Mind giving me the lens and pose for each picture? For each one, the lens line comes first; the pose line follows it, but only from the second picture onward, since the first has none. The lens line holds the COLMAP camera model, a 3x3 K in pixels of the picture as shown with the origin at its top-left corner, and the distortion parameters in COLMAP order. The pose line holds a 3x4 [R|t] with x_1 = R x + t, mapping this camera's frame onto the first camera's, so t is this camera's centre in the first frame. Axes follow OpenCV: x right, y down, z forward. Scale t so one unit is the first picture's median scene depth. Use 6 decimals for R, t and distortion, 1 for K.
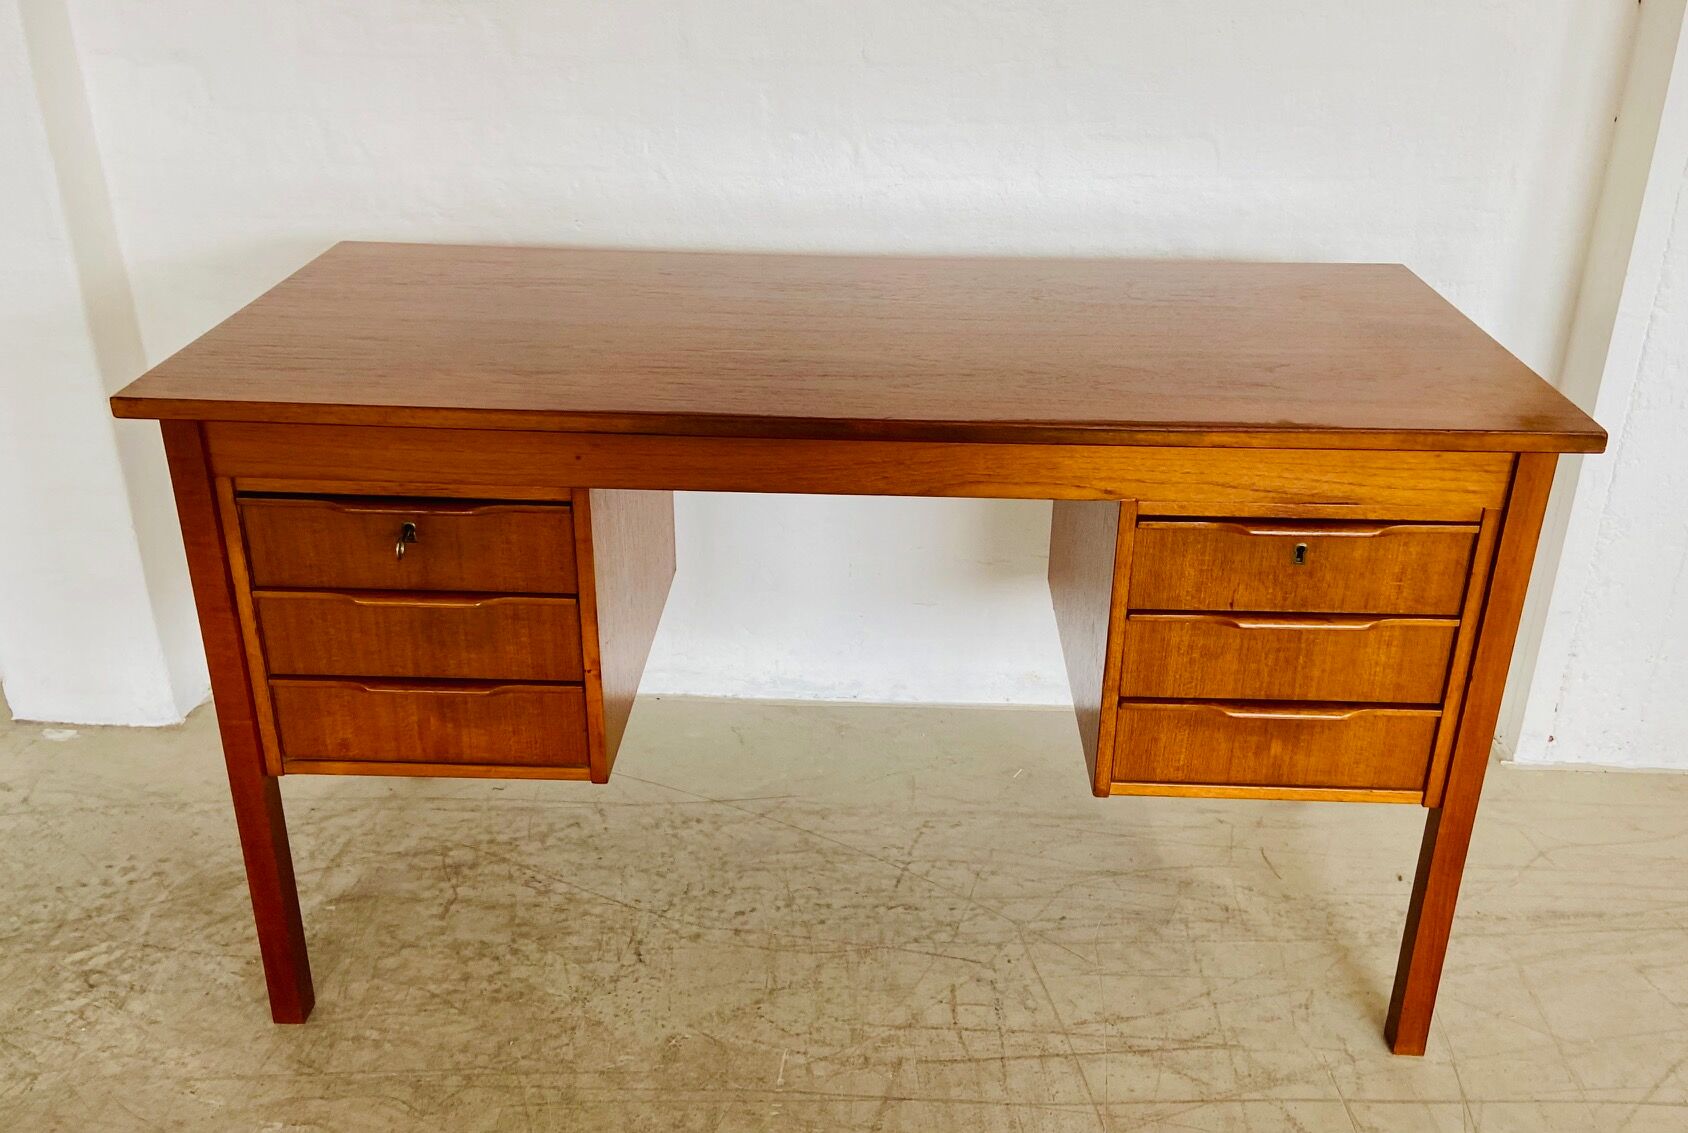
lens RADIAL K [[1497.9, 0, 860.2], [0, 1497.9, 593.9], [0, 0, 1]] dist [0.077610, -0.036773]
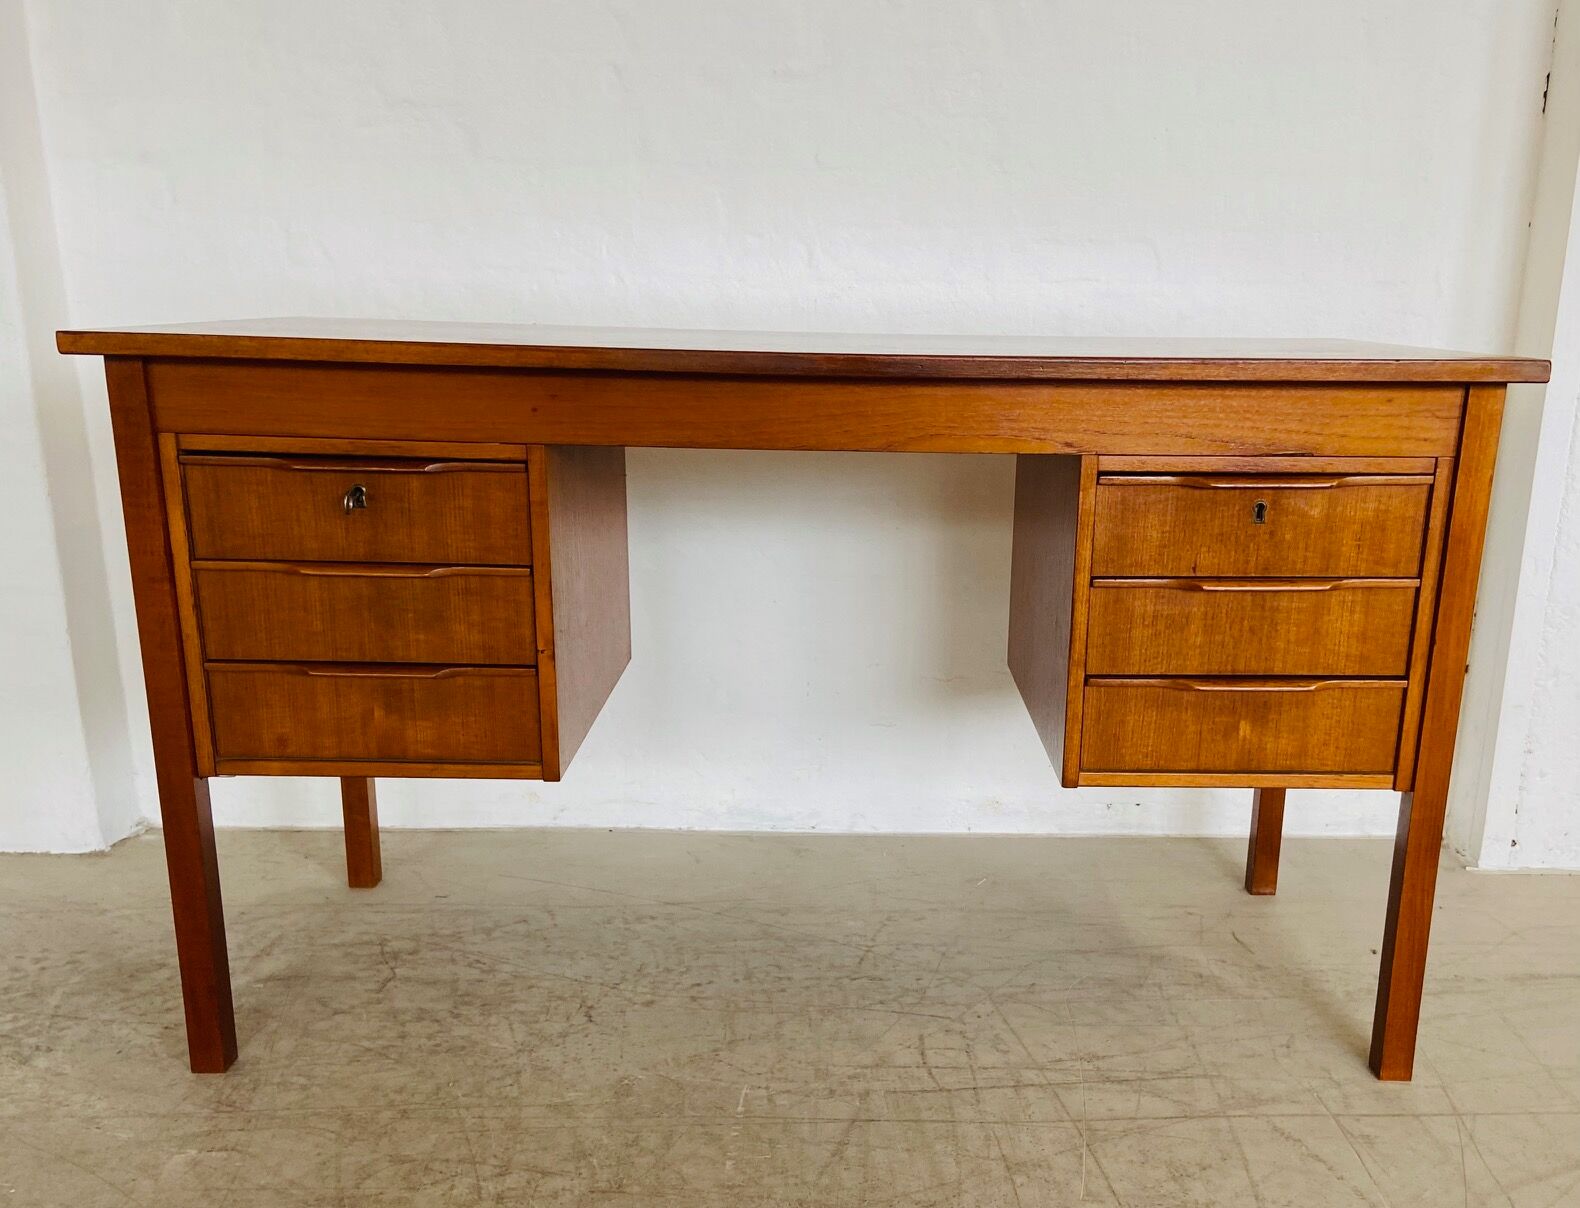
lens RADIAL K [[1497.4, 0, 872.1], [0, 1497.4, 755.3], [0, 0, 1]] dist [0.065064, 0.000000]
pose [[0.999093, -0.008866, 0.041649, -0.007526], [0.014989, 0.988707, -0.149112, 0.231280], [-0.039856, 0.149601, 0.987943, 0.037043]]
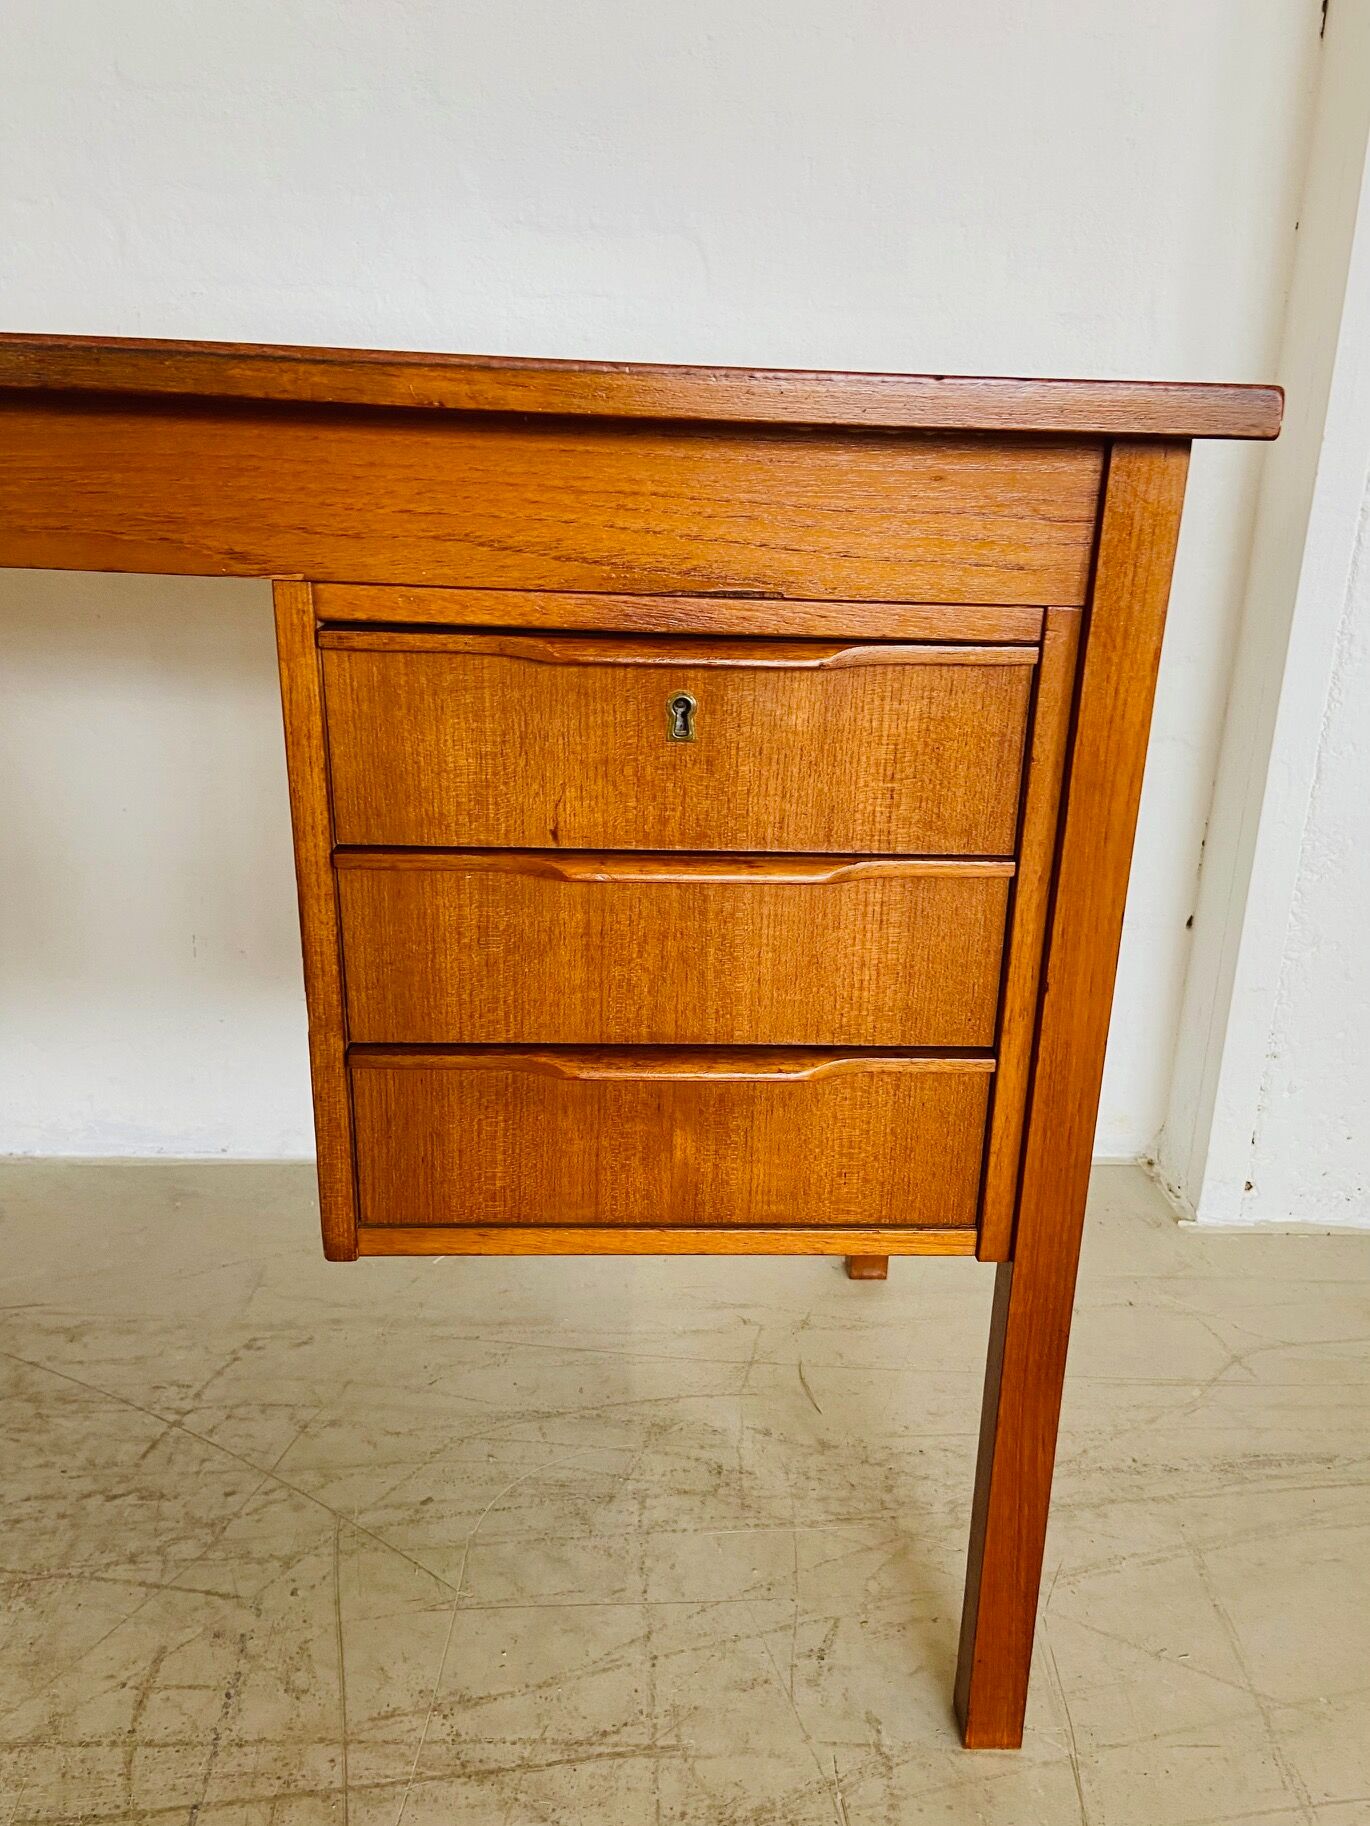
lens RADIAL K [[1501.9, 0, 737.7], [0, 1501.9, 1004.3], [0, 0, 1]] dist [0.101114, -0.084686]
pose [[0.996391, -0.007785, 0.084525, 0.222622], [0.014637, 0.996626, -0.080760, 0.084483], [-0.083611, 0.081706, 0.993143, 0.443852]]
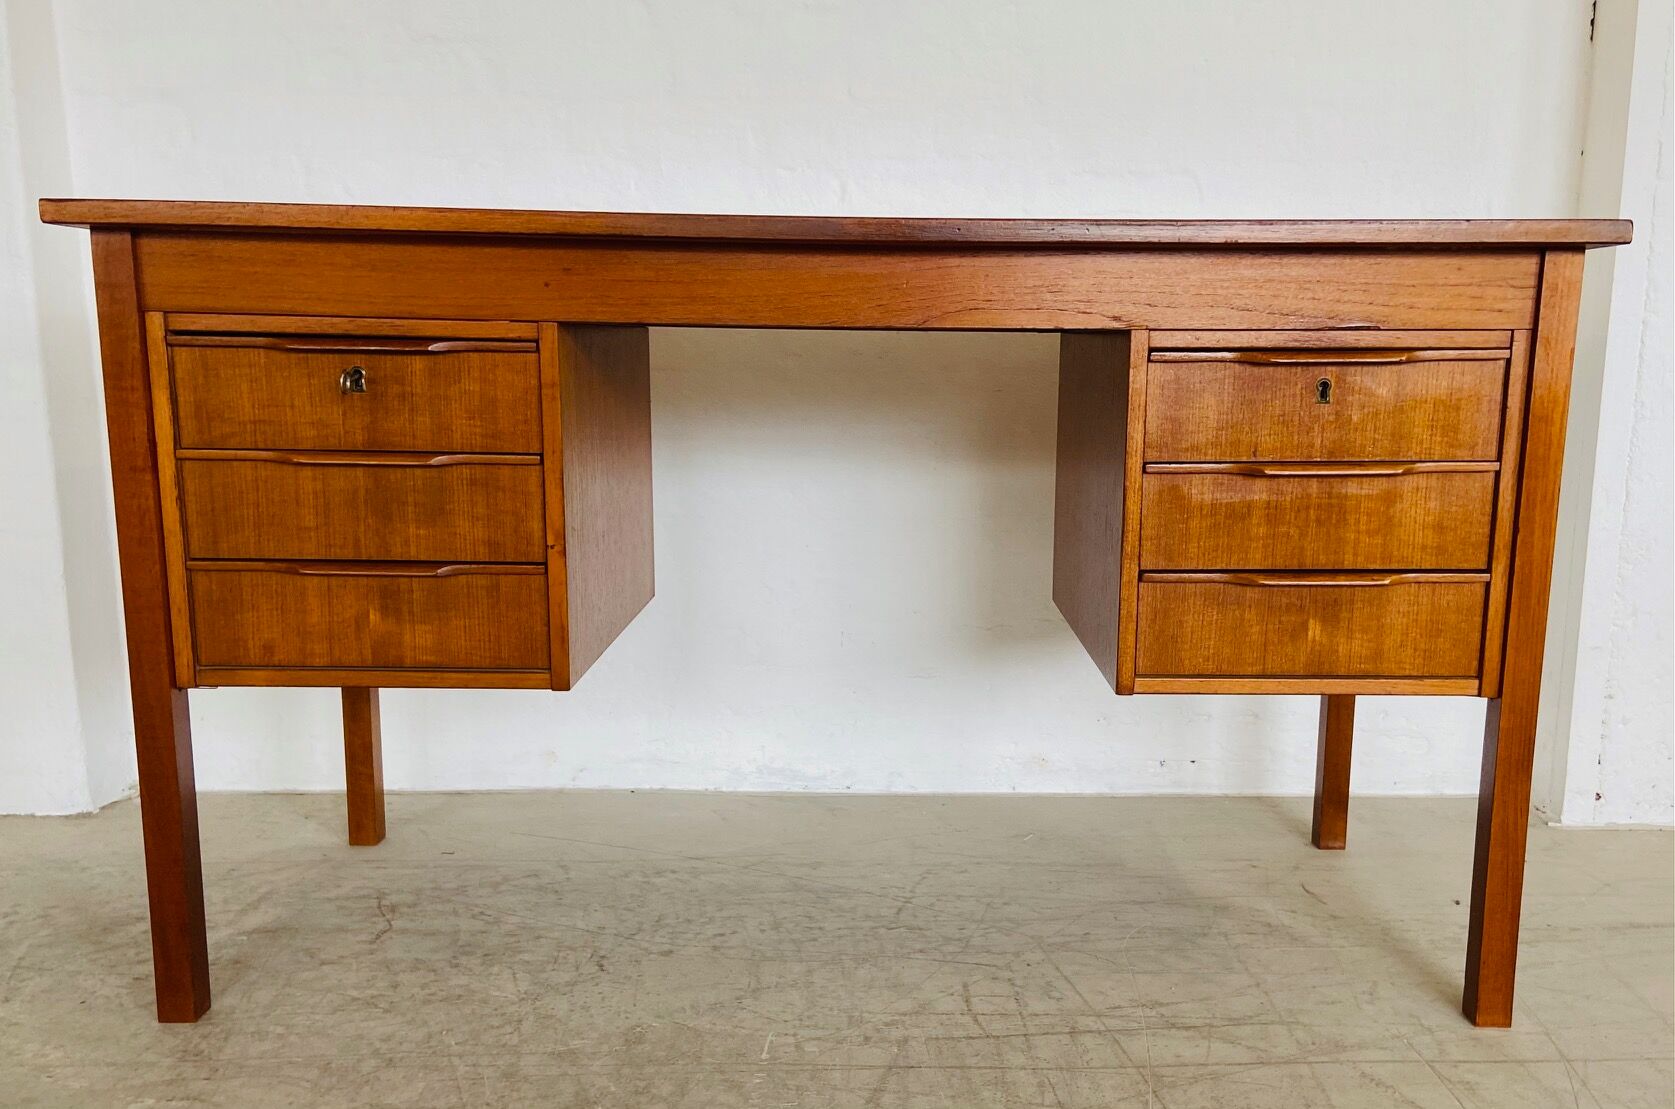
lens RADIAL K [[1500.3, 0, 903.2], [0, 1500.3, 646.0], [0, 0, 1]] dist [0.089349, -0.083341]
pose [[0.999245, -0.011009, 0.037254, -0.004223], [0.019875, 0.968865, -0.246789, 0.292269], [-0.033377, 0.247343, 0.968353, 0.116593]]
